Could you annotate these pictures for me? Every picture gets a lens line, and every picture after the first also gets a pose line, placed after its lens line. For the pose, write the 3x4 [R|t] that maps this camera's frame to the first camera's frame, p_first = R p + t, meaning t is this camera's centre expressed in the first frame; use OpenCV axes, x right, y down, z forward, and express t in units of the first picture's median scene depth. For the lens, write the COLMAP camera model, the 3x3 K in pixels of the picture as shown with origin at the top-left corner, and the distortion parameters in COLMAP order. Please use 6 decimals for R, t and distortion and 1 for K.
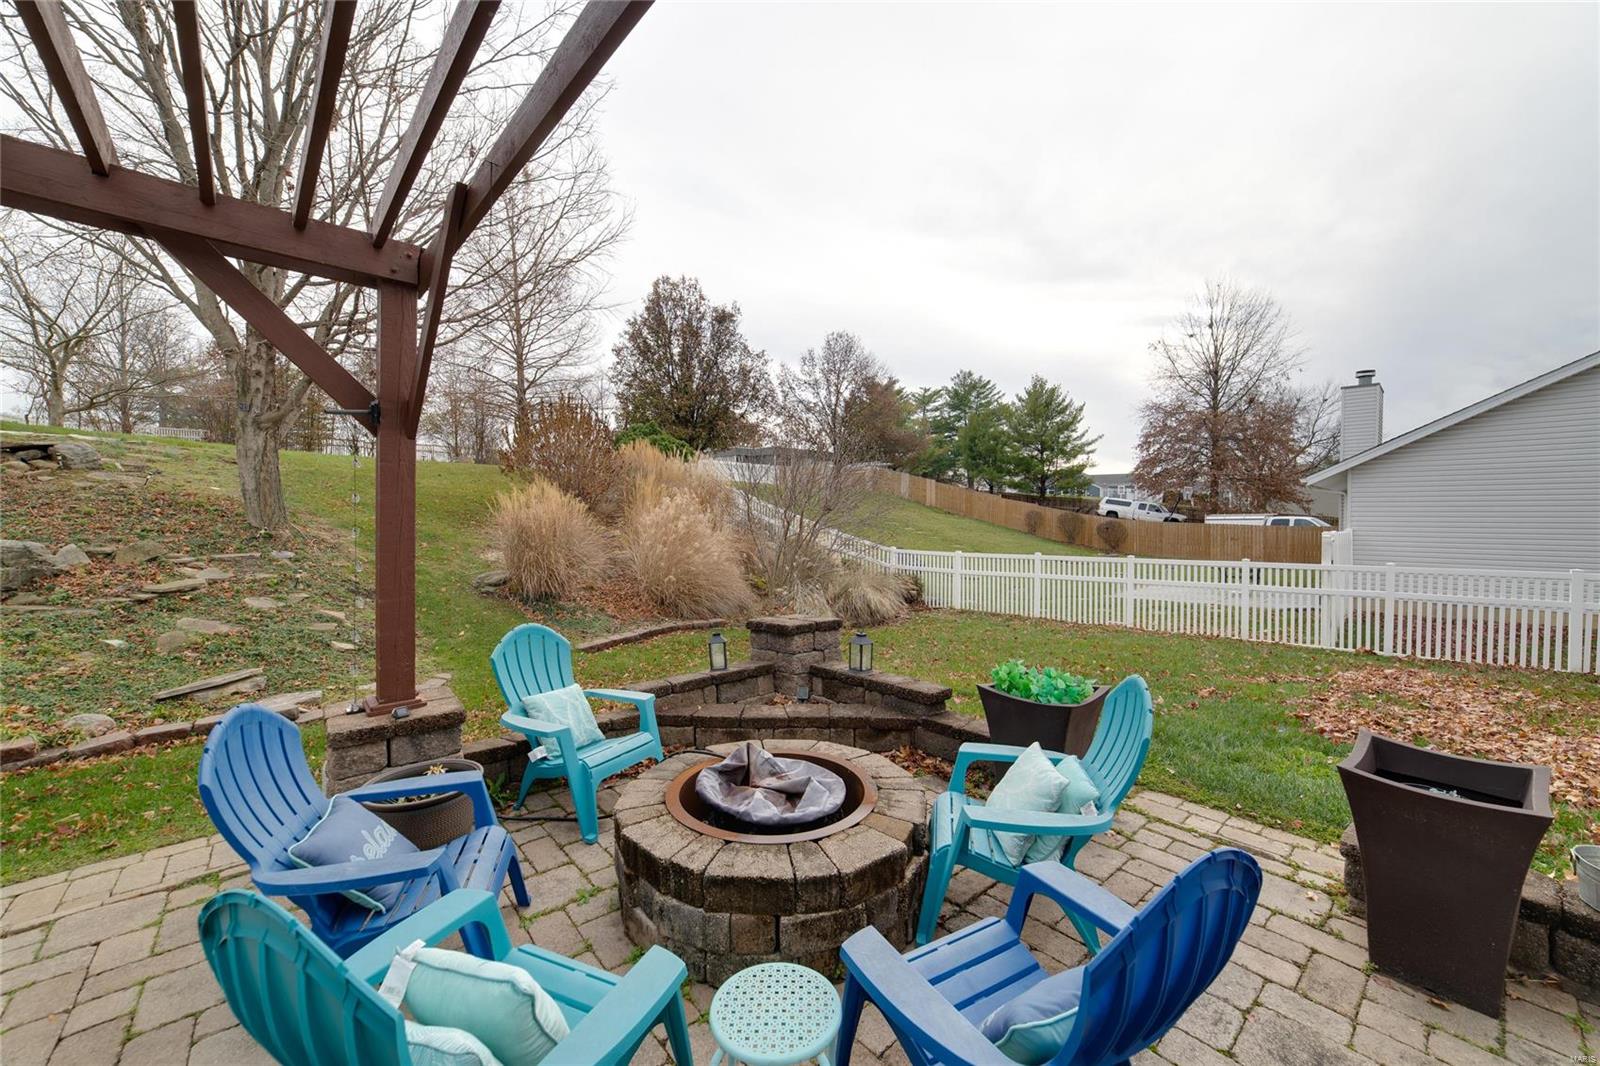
lens RADIAL K [[620.6, 0, 806.5], [0, 620.6, 527.4], [0, 0, 1]] dist [-0.024930, 0.010637]
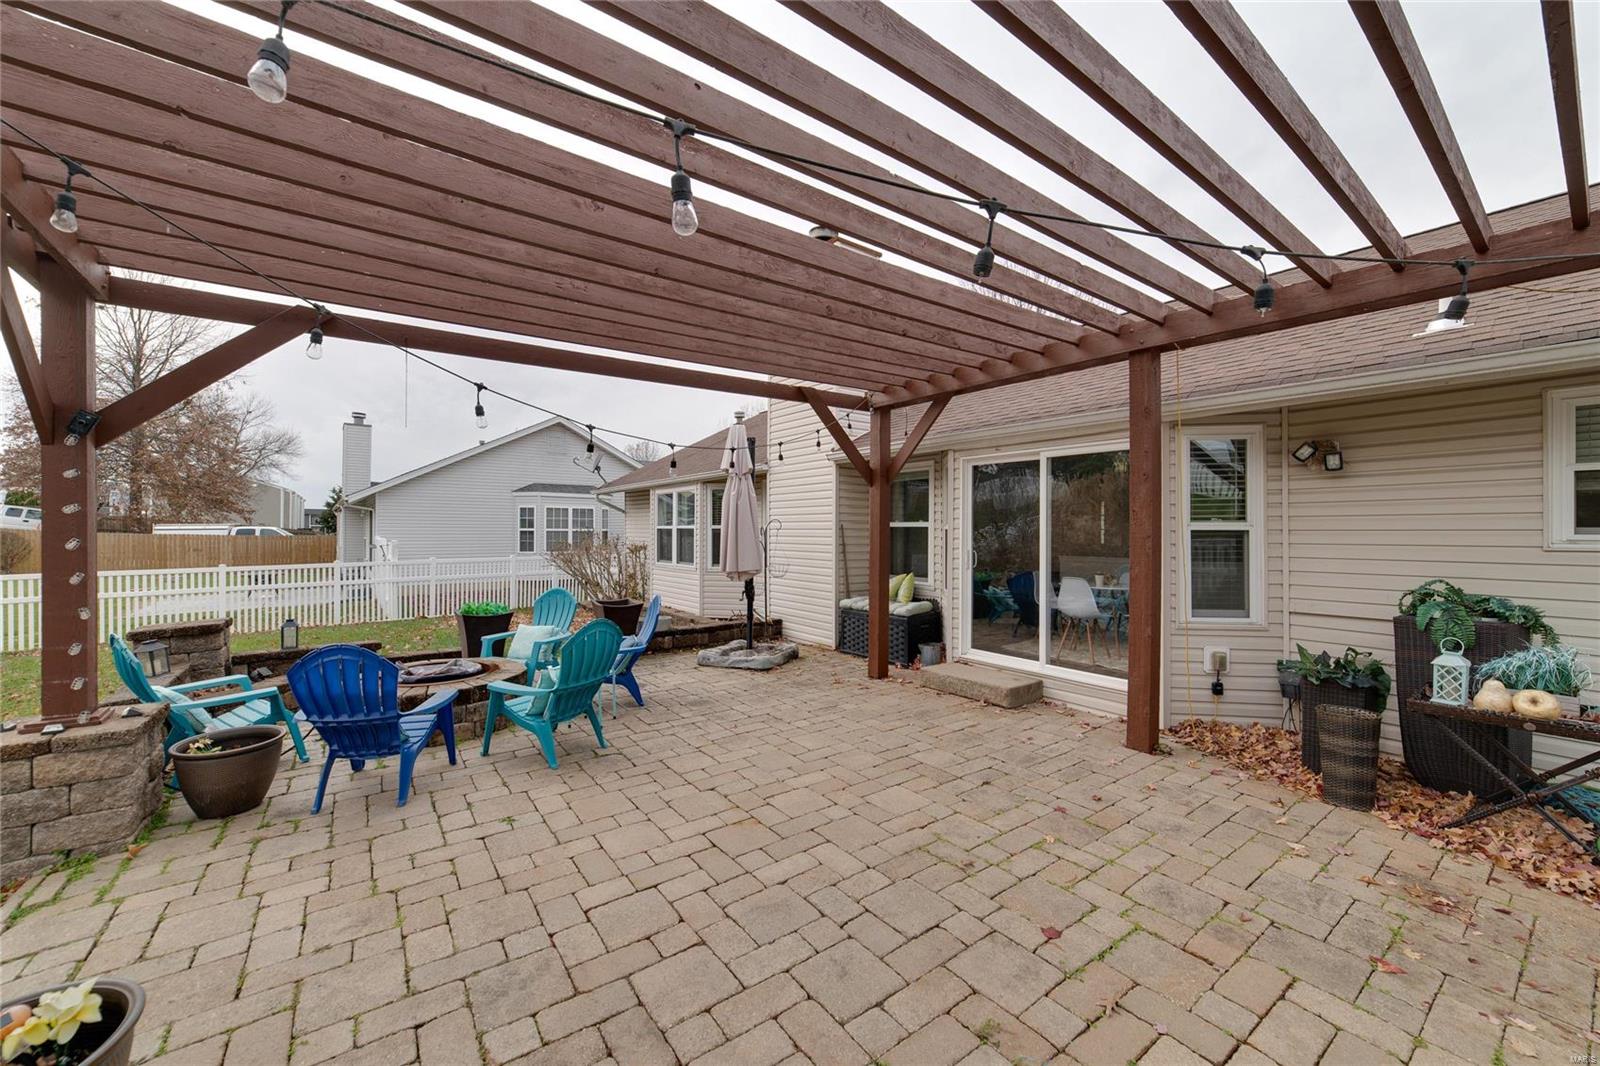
lens RADIAL K [[620.6, 0, 806.5], [0, 620.6, 527.4], [0, 0, 1]] dist [-0.024930, 0.010637]
pose [[0.092934, 0.001261, 0.995671, -0.190973], [0.014553, 0.999891, -0.002624, 0.000126], [-0.995566, 0.014733, 0.092906, -0.033514]]
